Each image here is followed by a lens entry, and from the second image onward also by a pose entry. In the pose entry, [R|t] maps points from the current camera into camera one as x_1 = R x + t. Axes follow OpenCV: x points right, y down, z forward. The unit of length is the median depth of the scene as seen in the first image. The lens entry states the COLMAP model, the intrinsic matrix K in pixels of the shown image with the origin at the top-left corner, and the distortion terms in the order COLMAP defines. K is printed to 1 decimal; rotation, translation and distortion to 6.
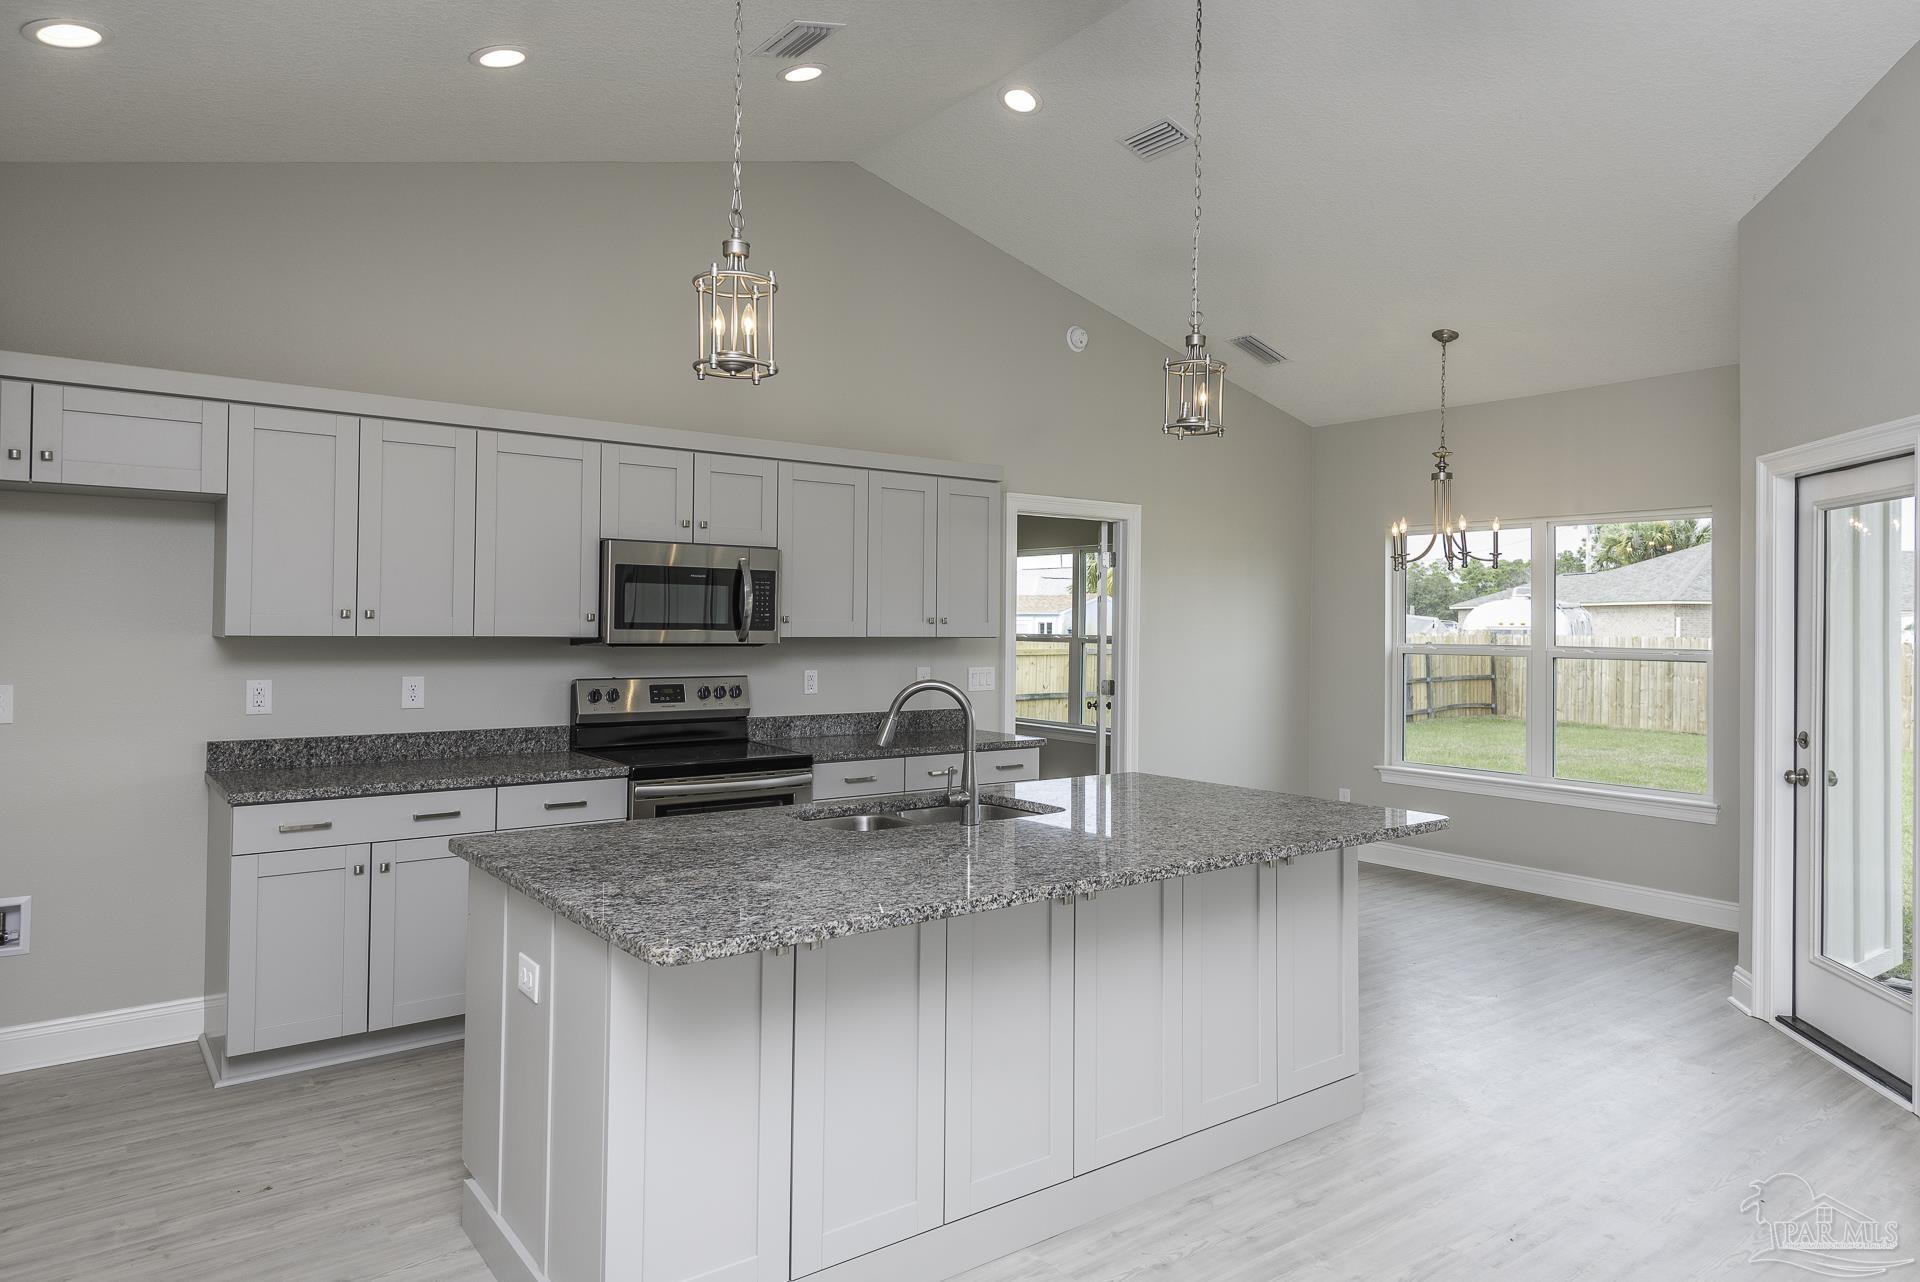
lens RADIAL K [[1251.2, 0, 966.9], [0, 1251.2, 626.7], [0, 0, 1]] dist [0.011090, 0.002466]
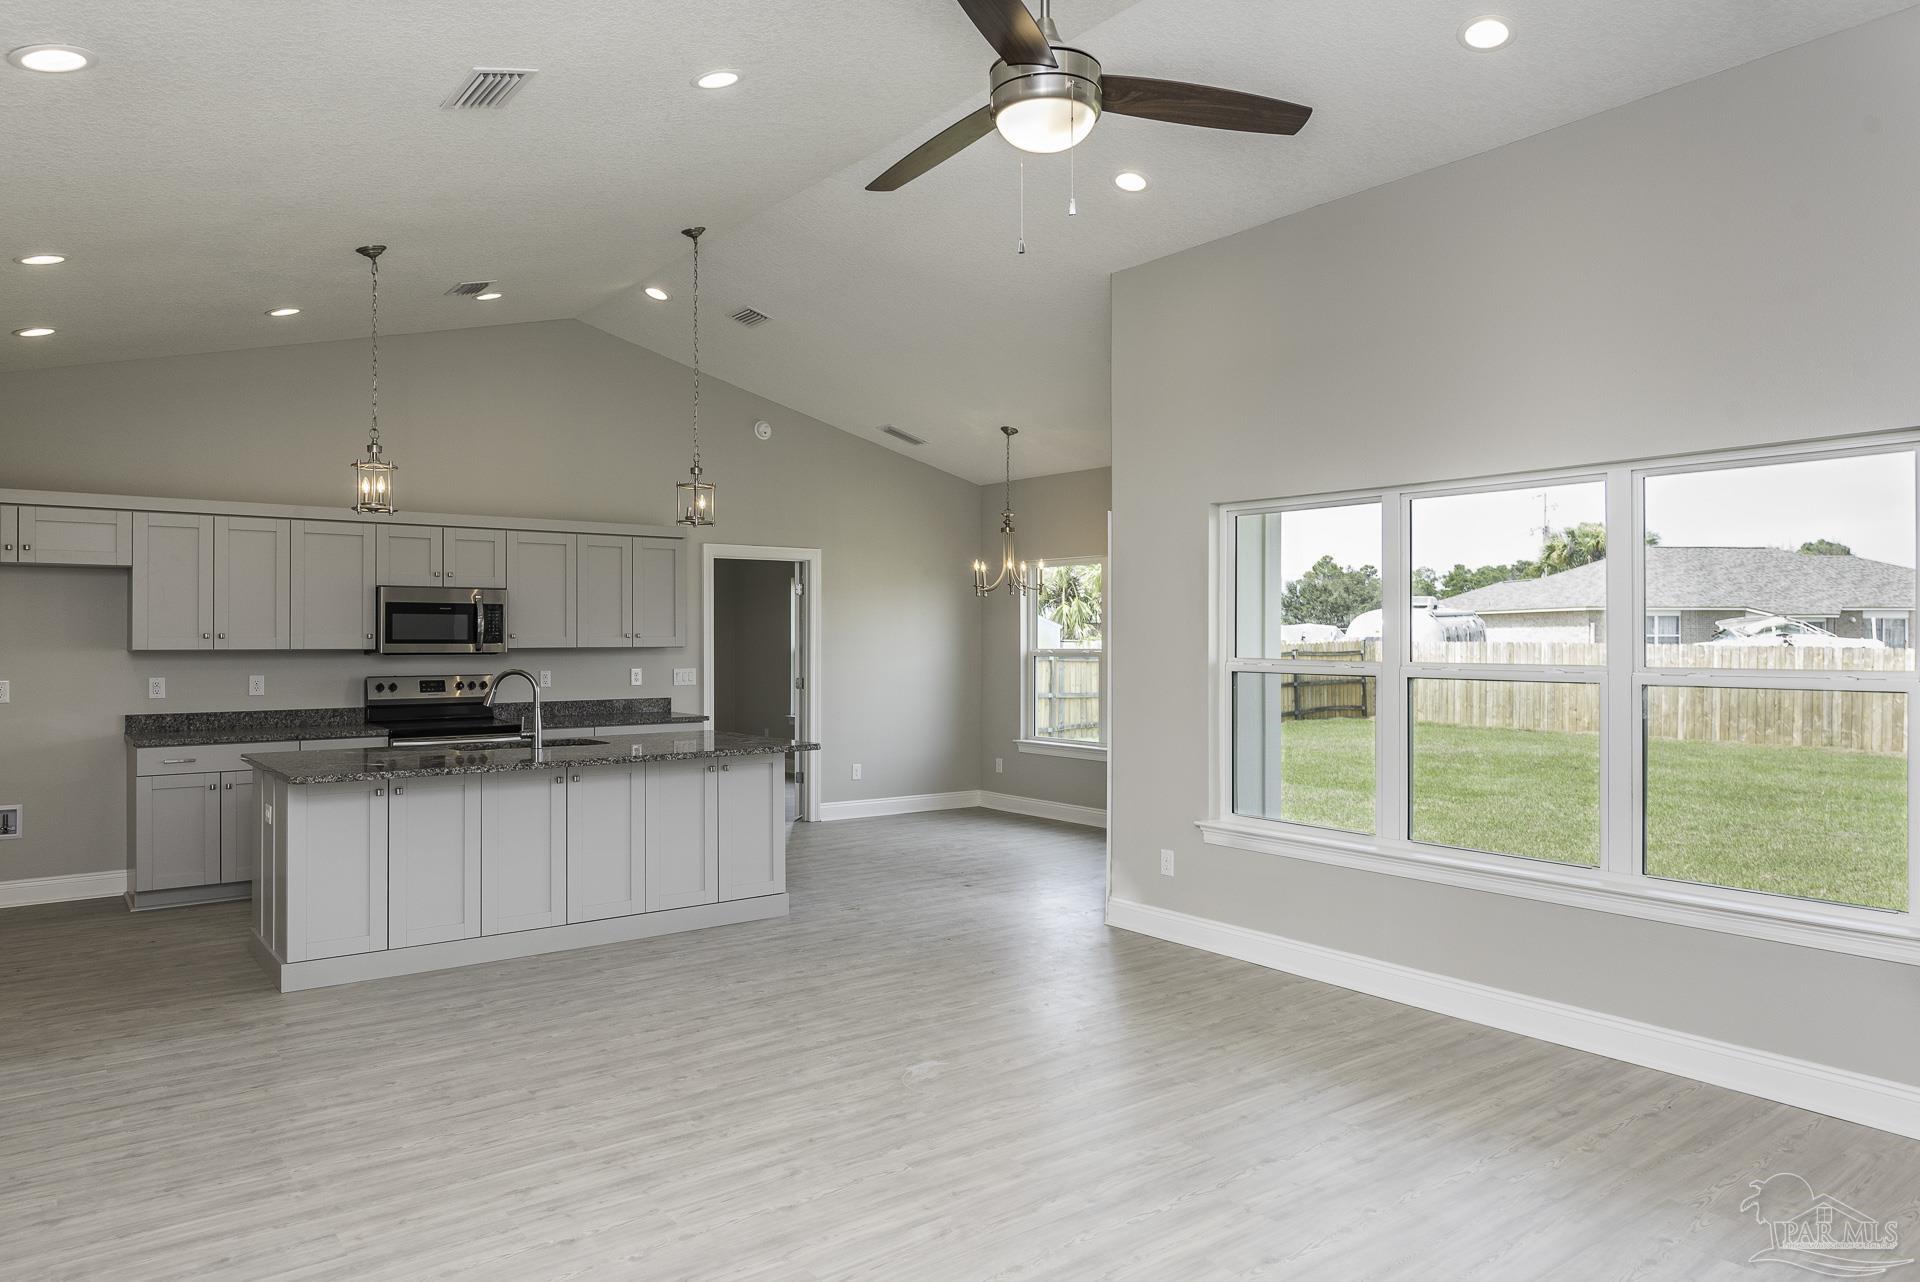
lens RADIAL K [[1271.3, 0, 956.9], [0, 1271.3, 645.3], [0, 0, 1]] dist [-0.000820, -0.009009]
pose [[0.999925, -0.012174, -0.001578, 0.414931], [0.012179, 0.999921, 0.003217, 0.007171], [0.001539, -0.003236, 0.999994, -0.560006]]
